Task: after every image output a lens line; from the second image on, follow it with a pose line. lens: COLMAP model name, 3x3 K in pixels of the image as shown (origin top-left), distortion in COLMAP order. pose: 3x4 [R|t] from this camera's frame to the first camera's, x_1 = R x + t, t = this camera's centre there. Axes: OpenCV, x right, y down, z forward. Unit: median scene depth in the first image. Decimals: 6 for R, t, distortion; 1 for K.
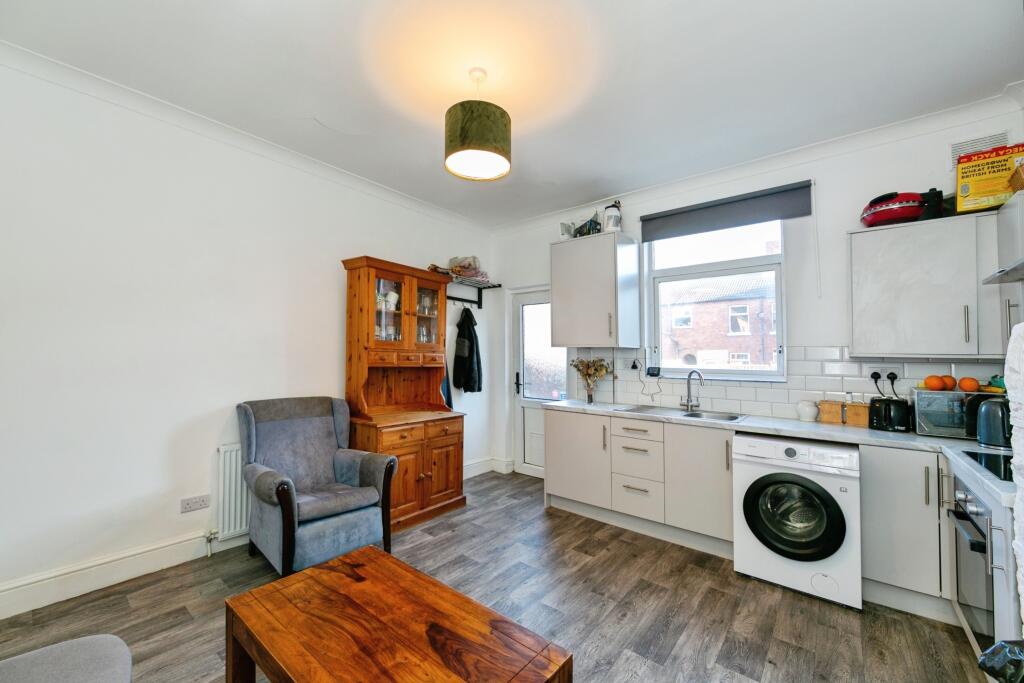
lens RADIAL K [[409.3, 0, 509.4], [0, 409.3, 349.4], [0, 0, 1]] dist [0.000261, -0.000012]
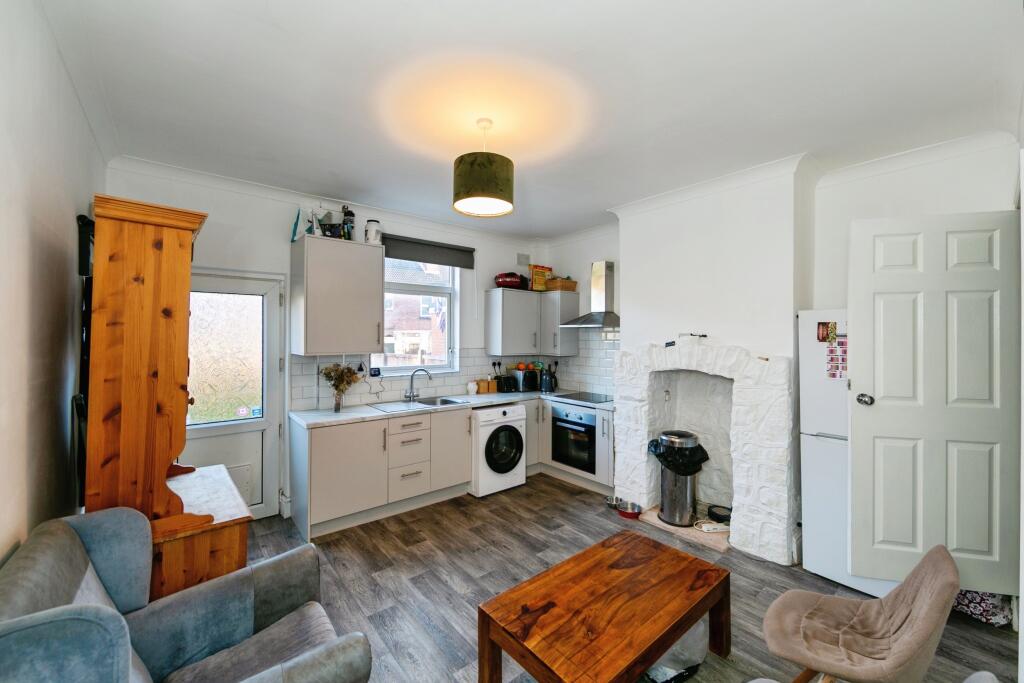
lens RADIAL K [[409.0, 0, 507.2], [0, 409.0, 326.0], [0, 0, 1]] dist [-0.000546, -0.000109]
pose [[0.185238, 0.005826, 0.982676, -0.929024], [-0.023854, 0.999714, -0.001431, -0.107408], [-0.982404, -0.023176, 0.185324, 0.597557]]
